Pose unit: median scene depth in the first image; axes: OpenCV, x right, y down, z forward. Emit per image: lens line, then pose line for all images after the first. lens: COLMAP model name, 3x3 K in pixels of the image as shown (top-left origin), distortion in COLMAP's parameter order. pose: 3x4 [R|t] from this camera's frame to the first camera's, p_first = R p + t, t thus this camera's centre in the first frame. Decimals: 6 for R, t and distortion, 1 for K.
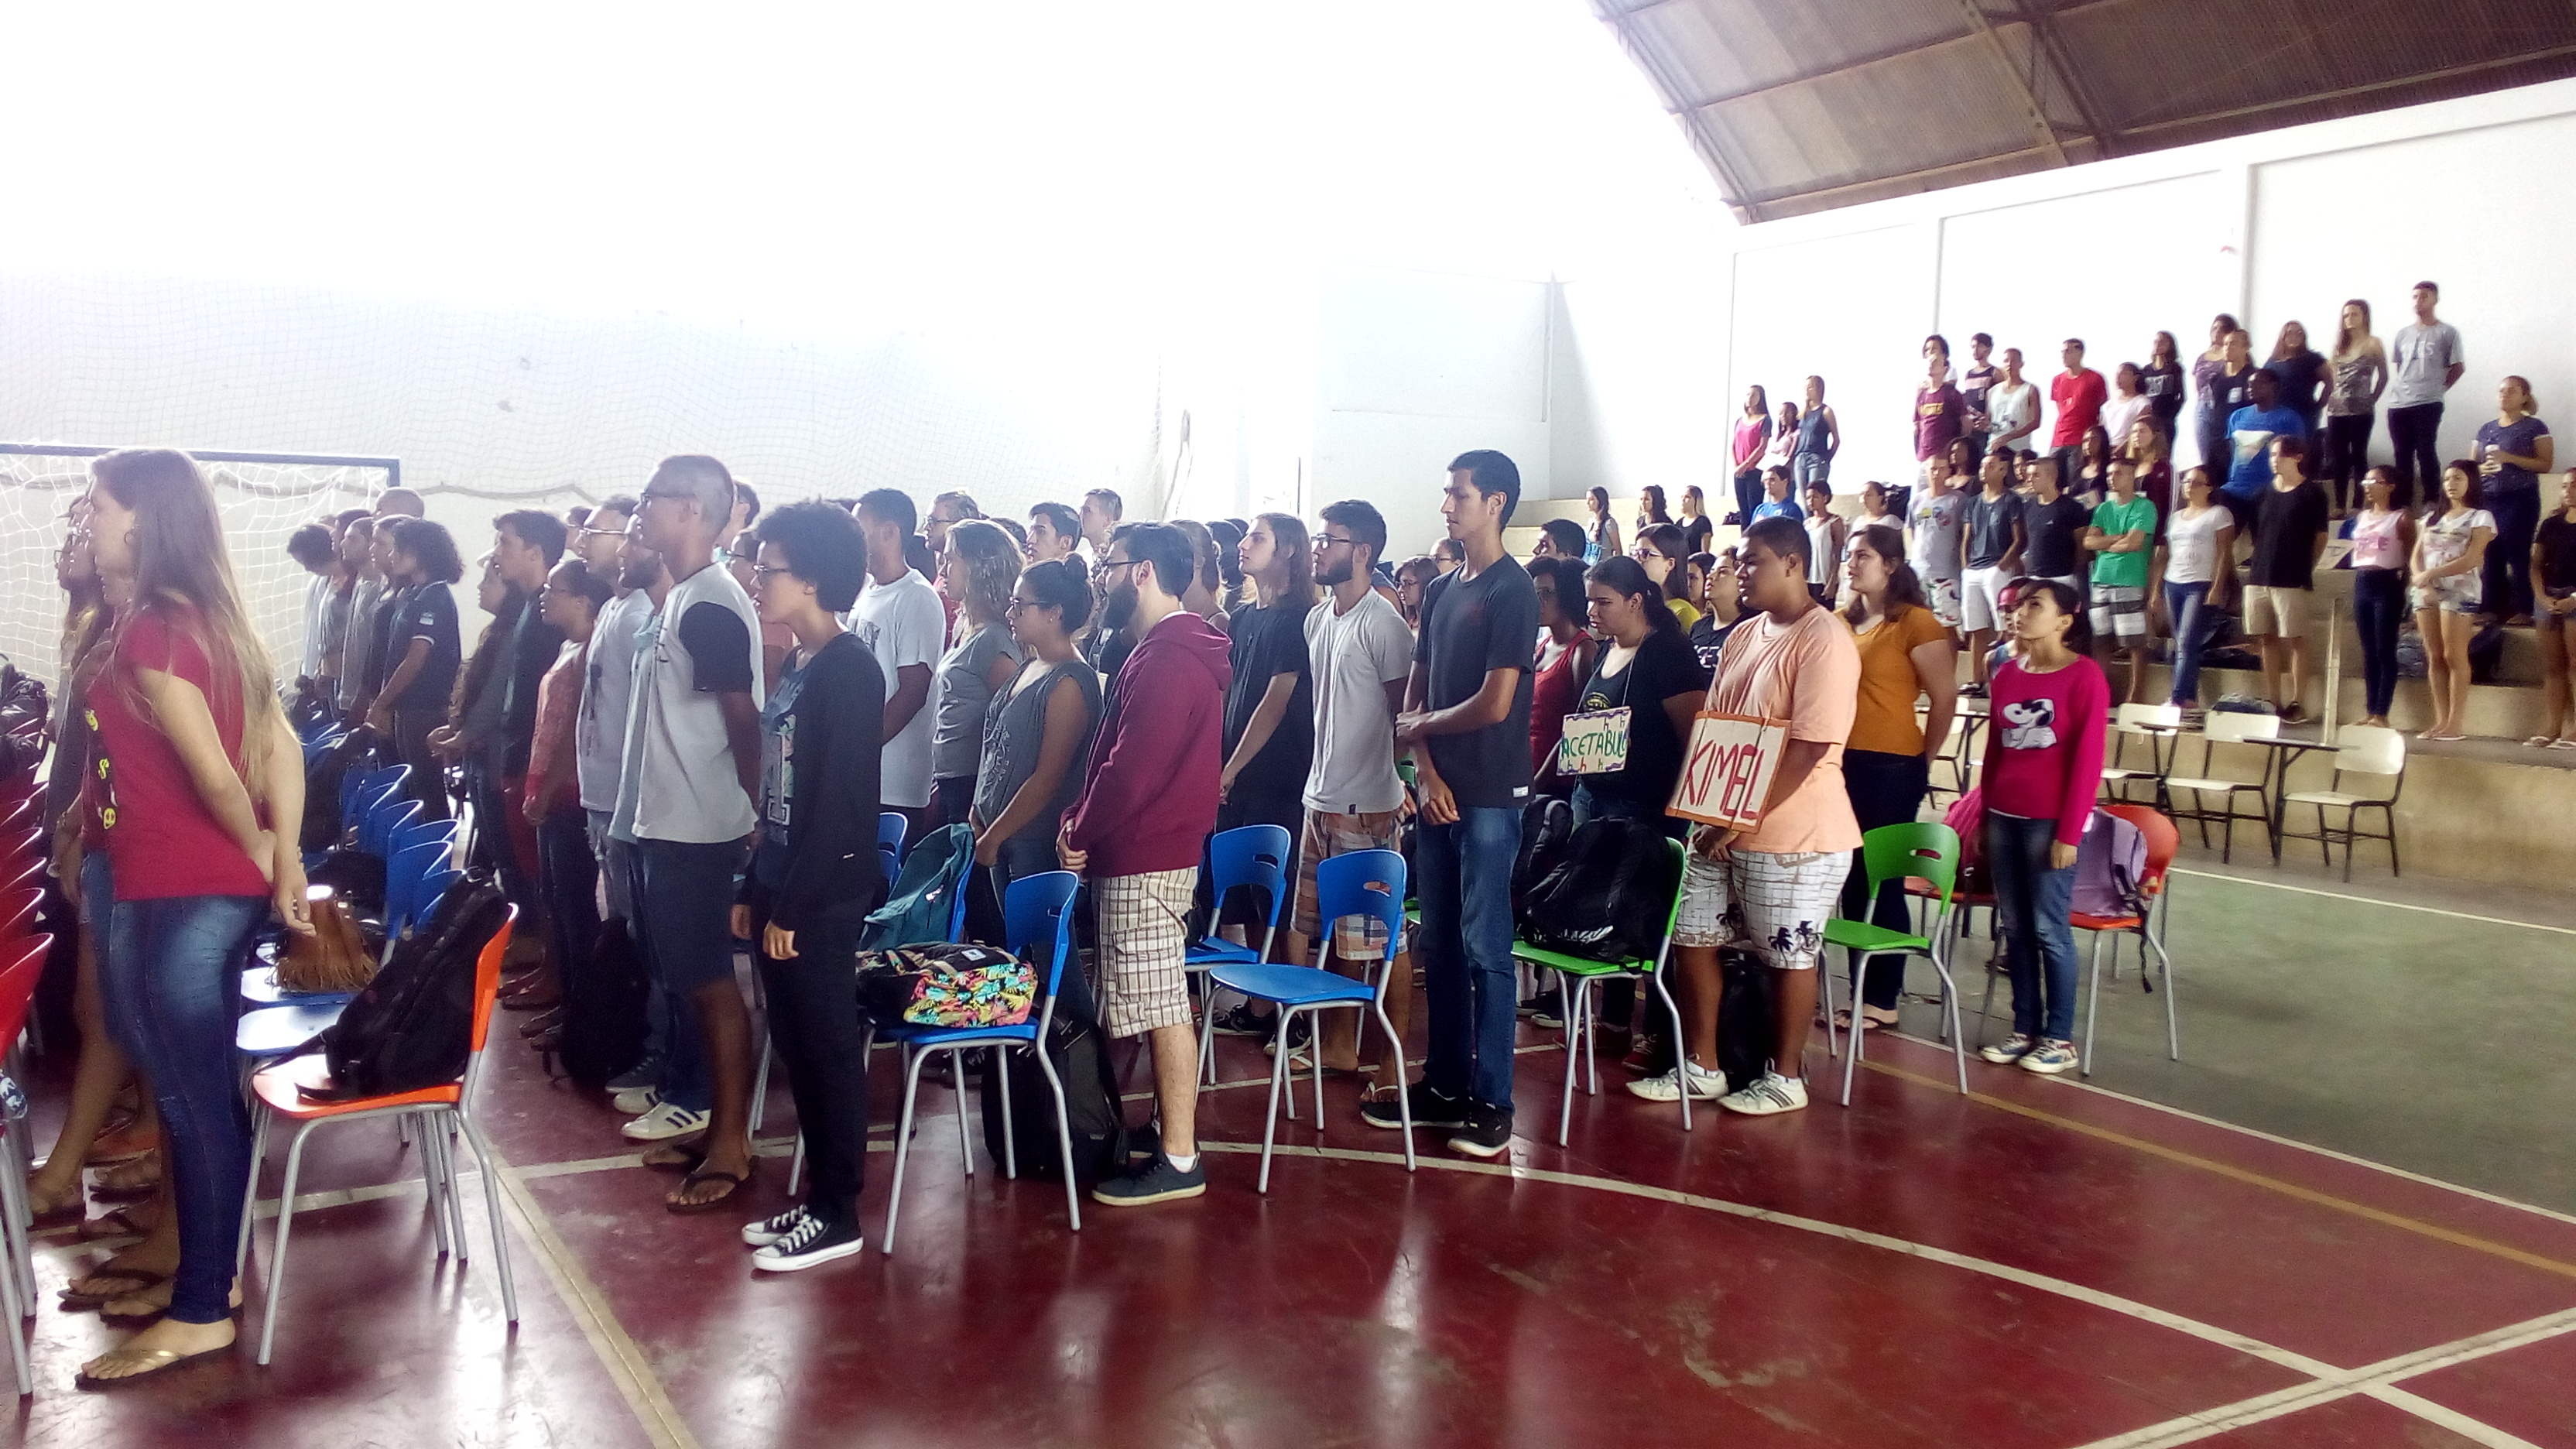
lens RADIAL K [[2079.5, 0, 1291.3], [0, 2079.5, 708.6], [0, 0, 1]] dist [0.103347, -0.151117]
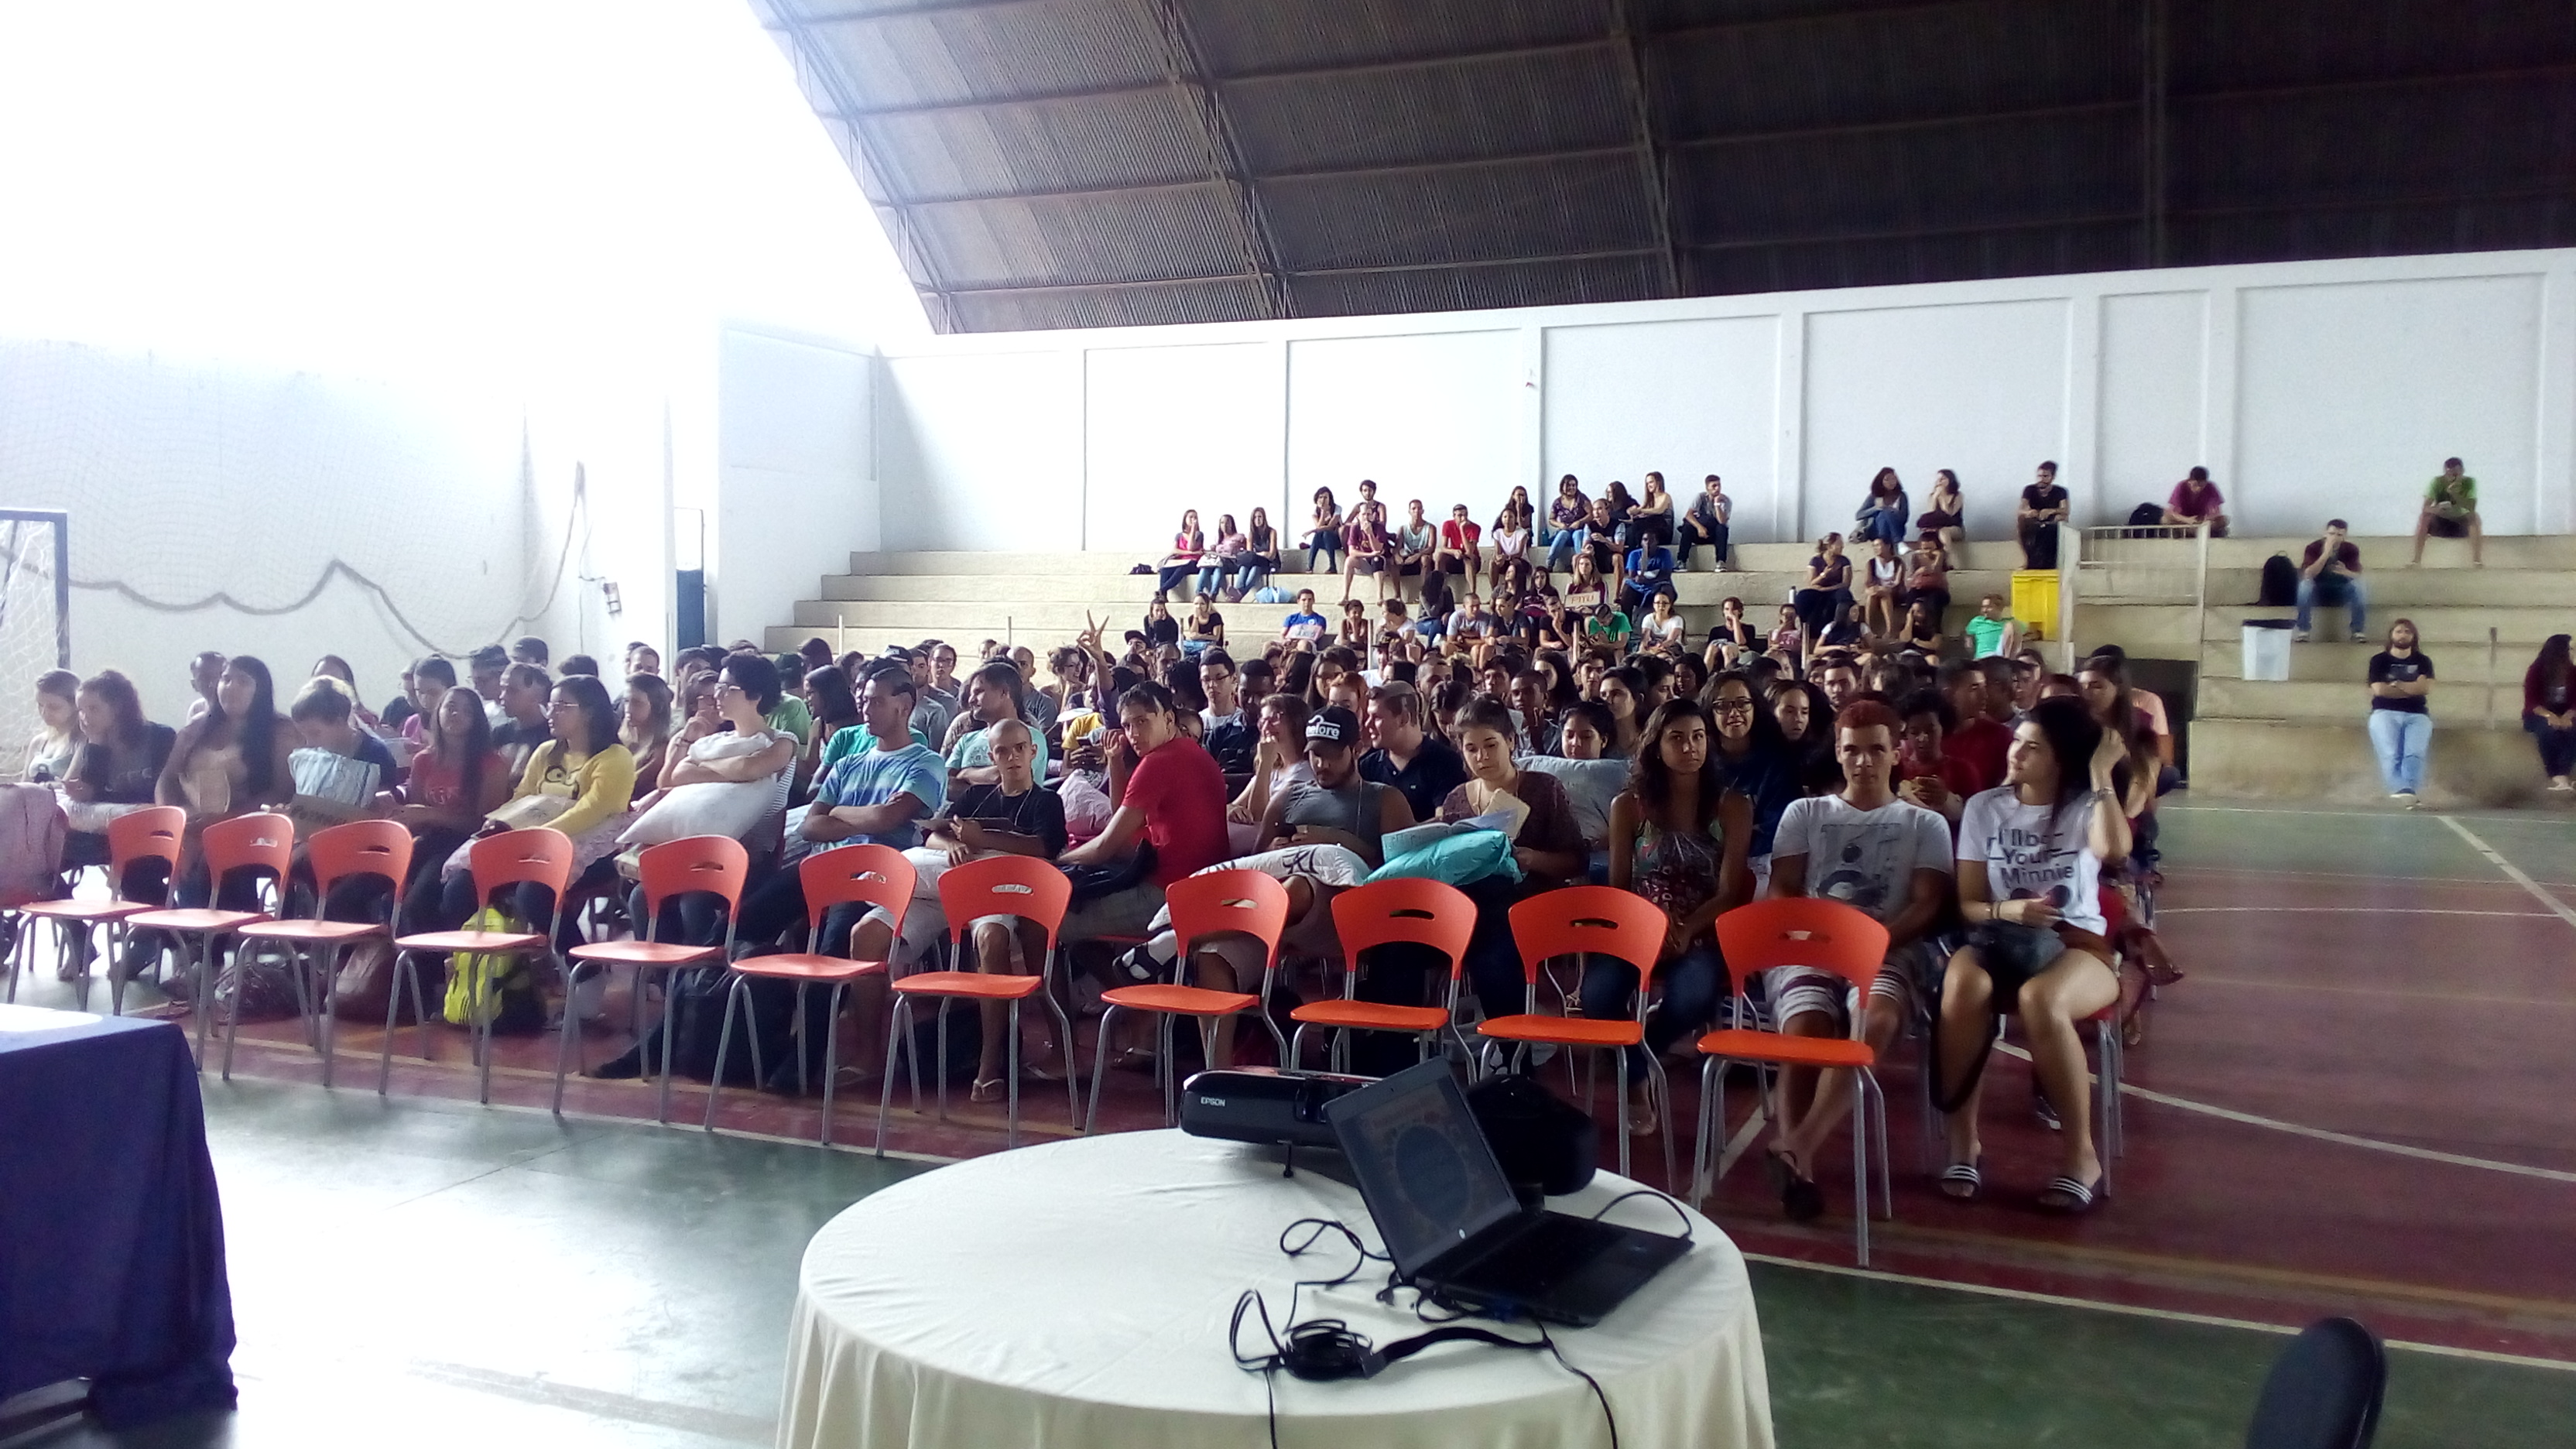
lens RADIAL K [[2079.5, 0, 1296.4], [0, 2079.5, 699.8], [0, 0, 1]] dist [0.103347, -0.151117]
pose [[0.798287, -0.042171, 0.600799, -0.494607], [0.055515, 0.998451, -0.003680, -0.005527], [-0.599713, 0.036291, 0.799392, -0.030720]]
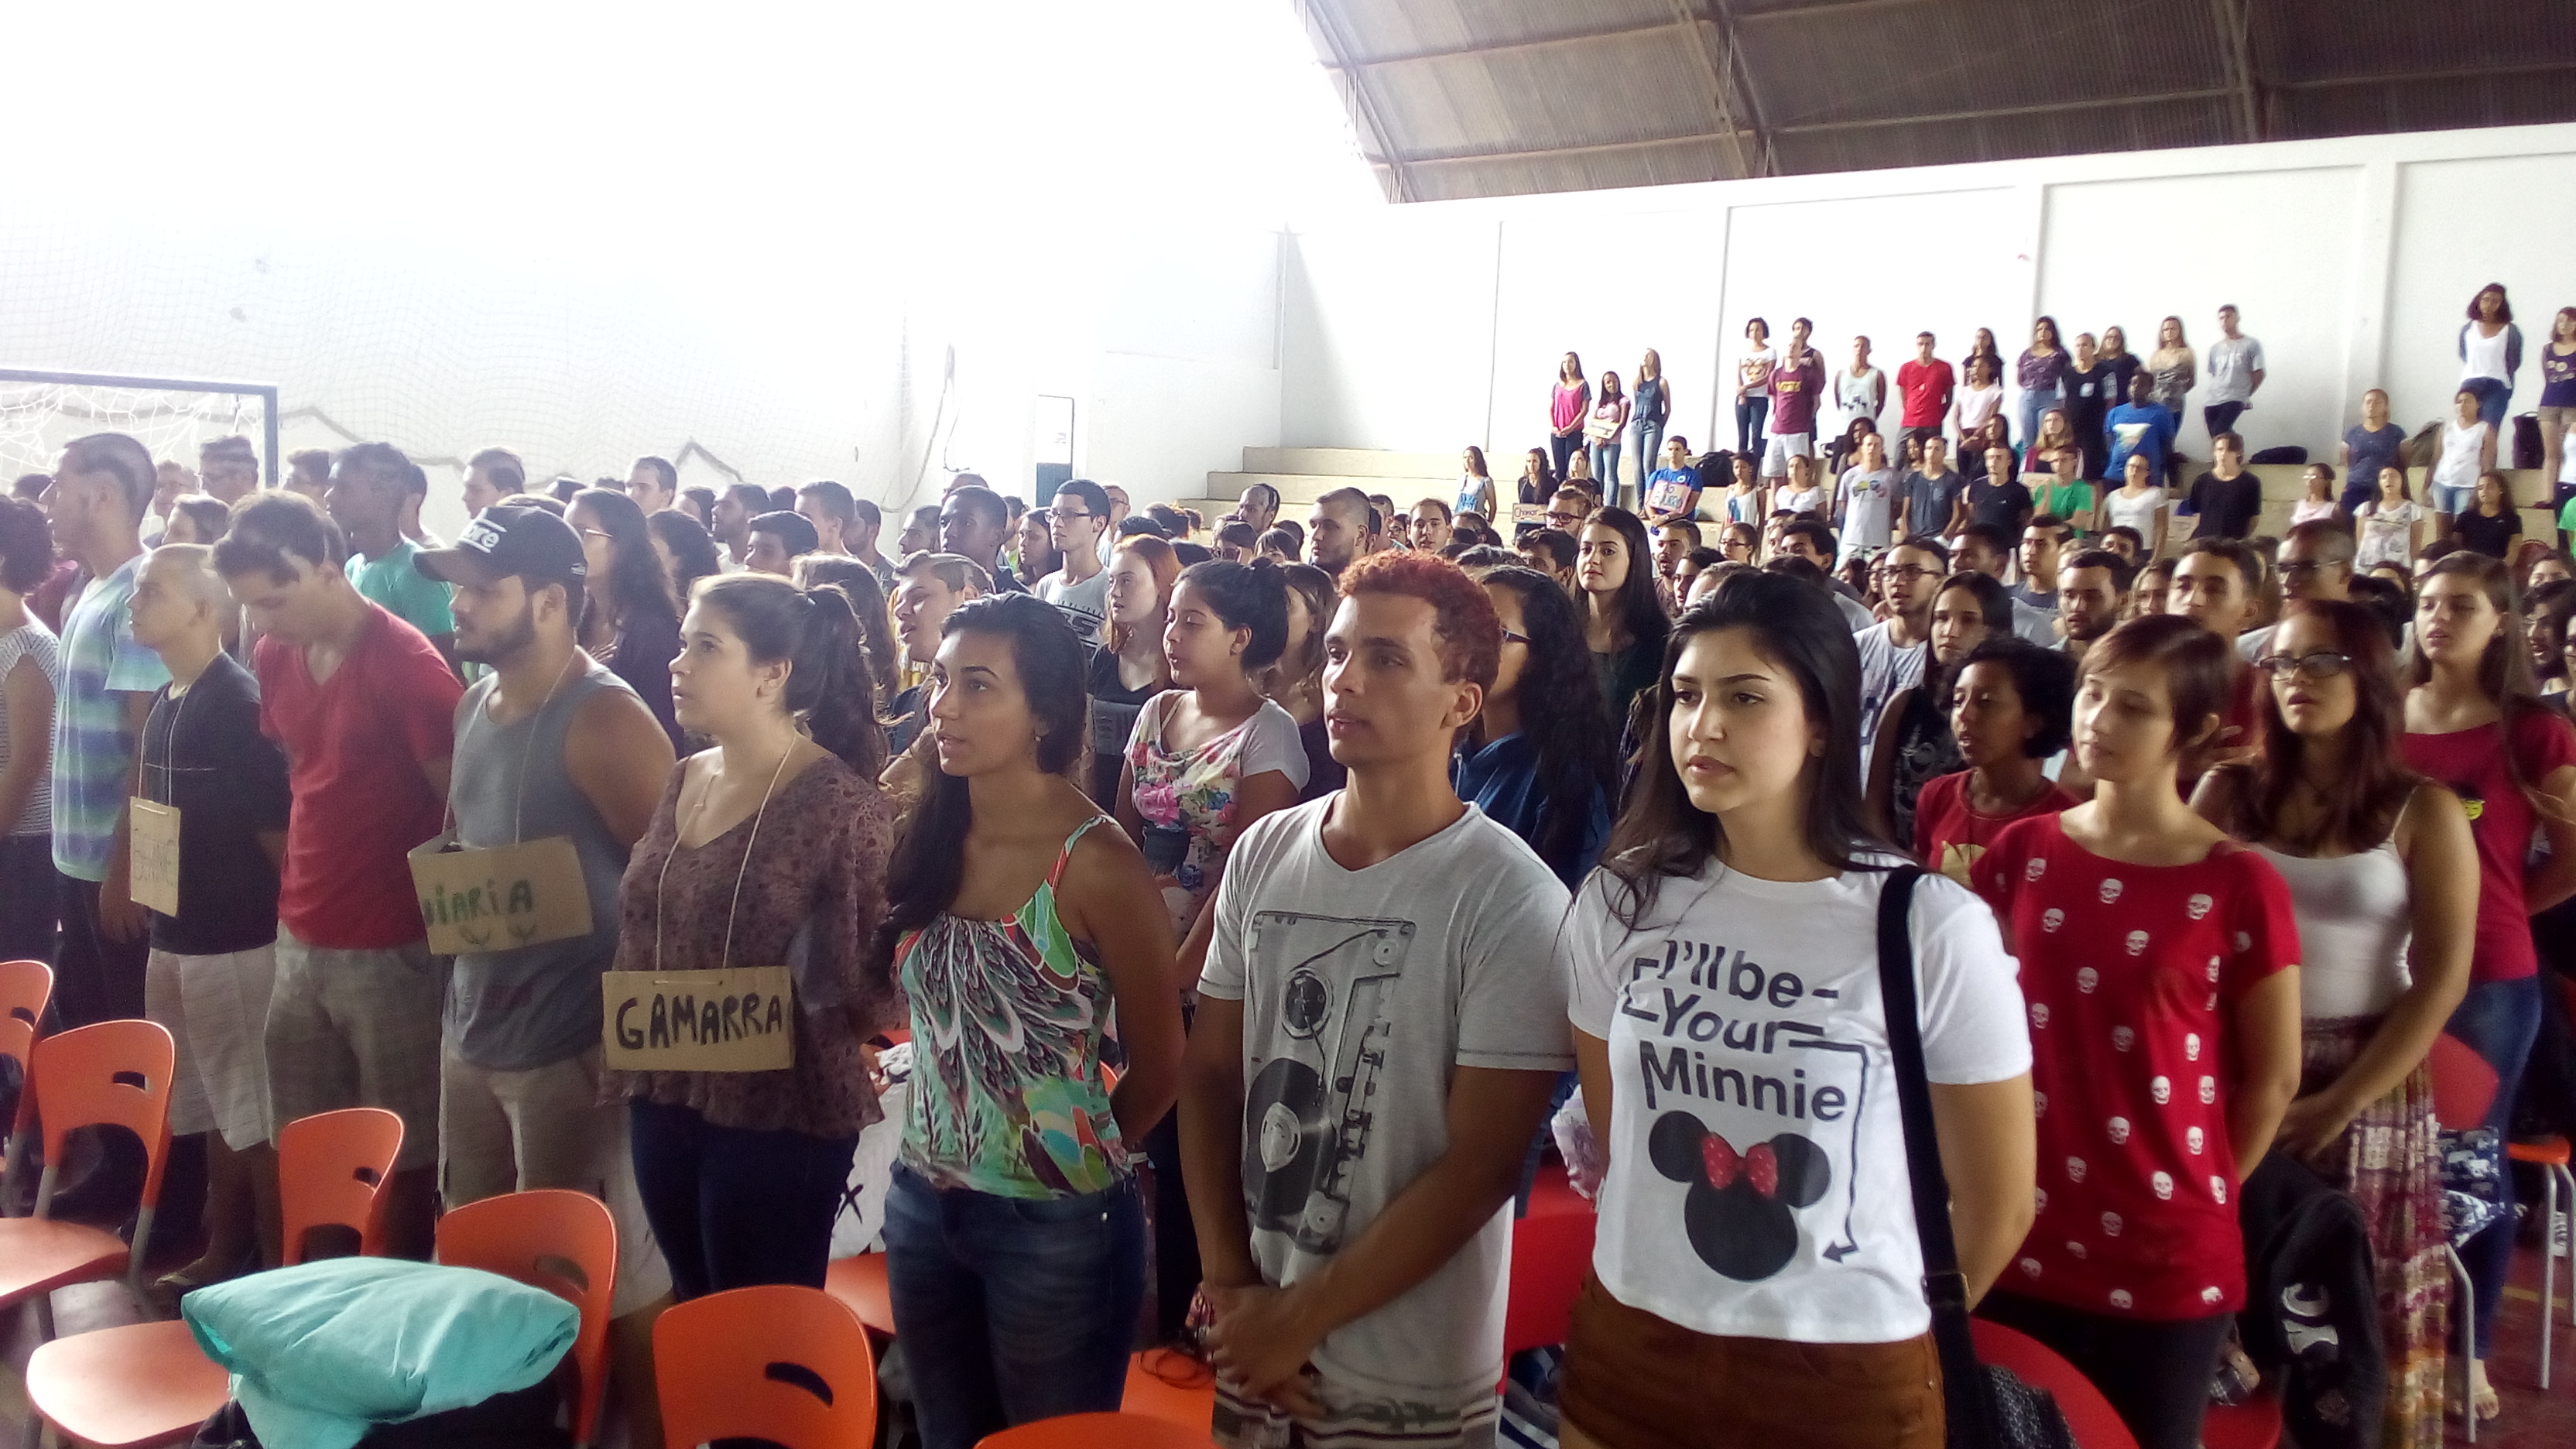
lens RADIAL K [[2079.5, 0, 1298.2], [0, 2079.5, 715.6], [0, 0, 1]] dist [0.103347, -0.151117]
pose [[0.936059, -0.021664, 0.351175, -0.305690], [0.006009, 0.998941, 0.045609, -0.019644], [-0.351791, -0.040582, 0.935198, 0.045873]]
